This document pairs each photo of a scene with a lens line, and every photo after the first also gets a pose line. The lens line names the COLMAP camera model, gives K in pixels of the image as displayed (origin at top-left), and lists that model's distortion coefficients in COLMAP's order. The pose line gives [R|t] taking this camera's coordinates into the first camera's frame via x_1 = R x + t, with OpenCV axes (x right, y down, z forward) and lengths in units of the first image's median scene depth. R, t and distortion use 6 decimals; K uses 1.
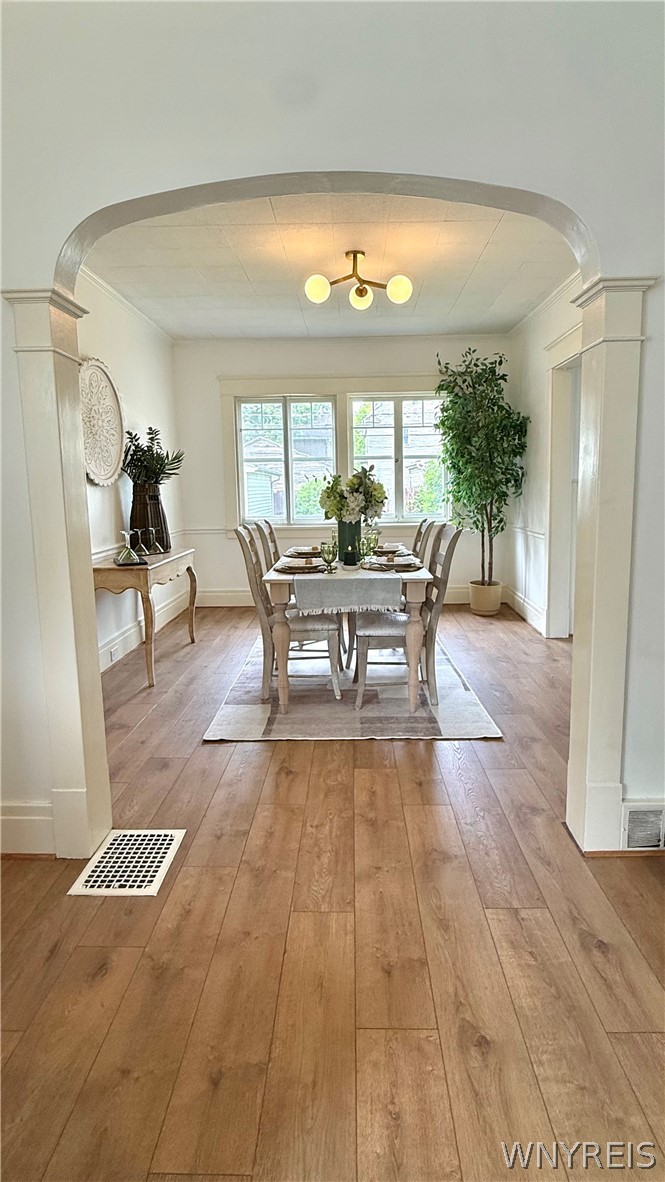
lens RADIAL K [[600.1, 0, 341.9], [0, 600.1, 564.4], [0, 0, 1]] dist [0.003704, -0.000800]
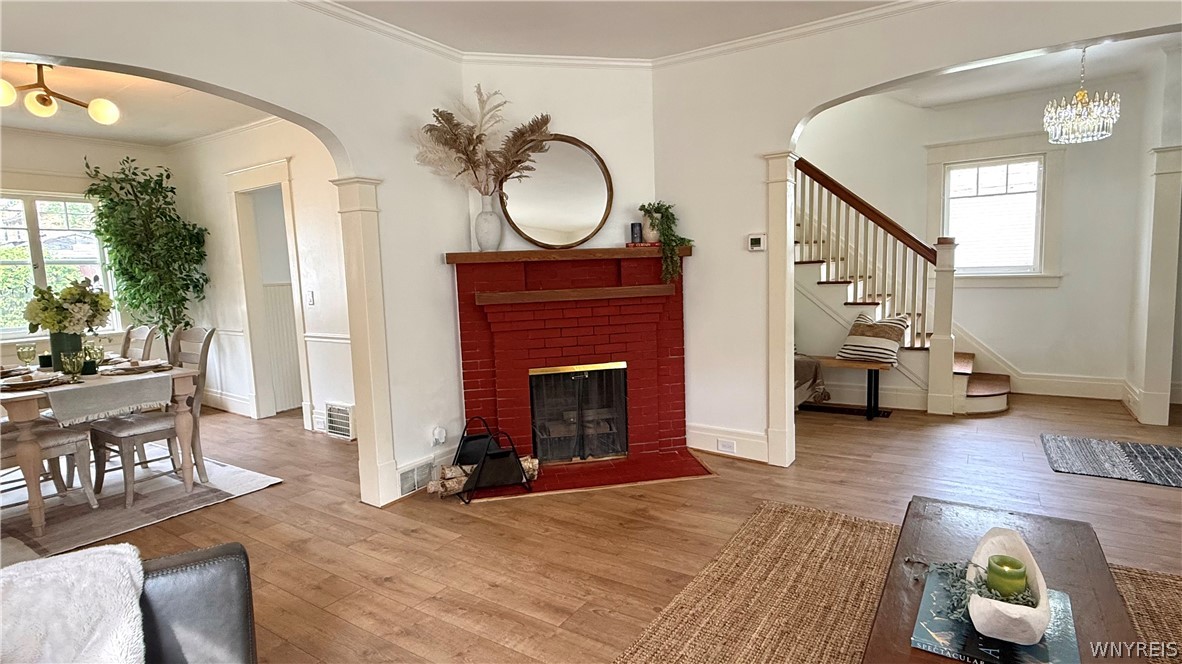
lens RADIAL K [[600.1, 0, 588.2], [0, 600.1, 329.1], [0, 0, 1]] dist [0.003704, -0.000800]
pose [[0.539745, -0.083896, 0.837638, -0.419325], [0.130882, 0.991285, 0.014949, 0.022831], [-0.831592, 0.101563, 0.546021, -0.291905]]
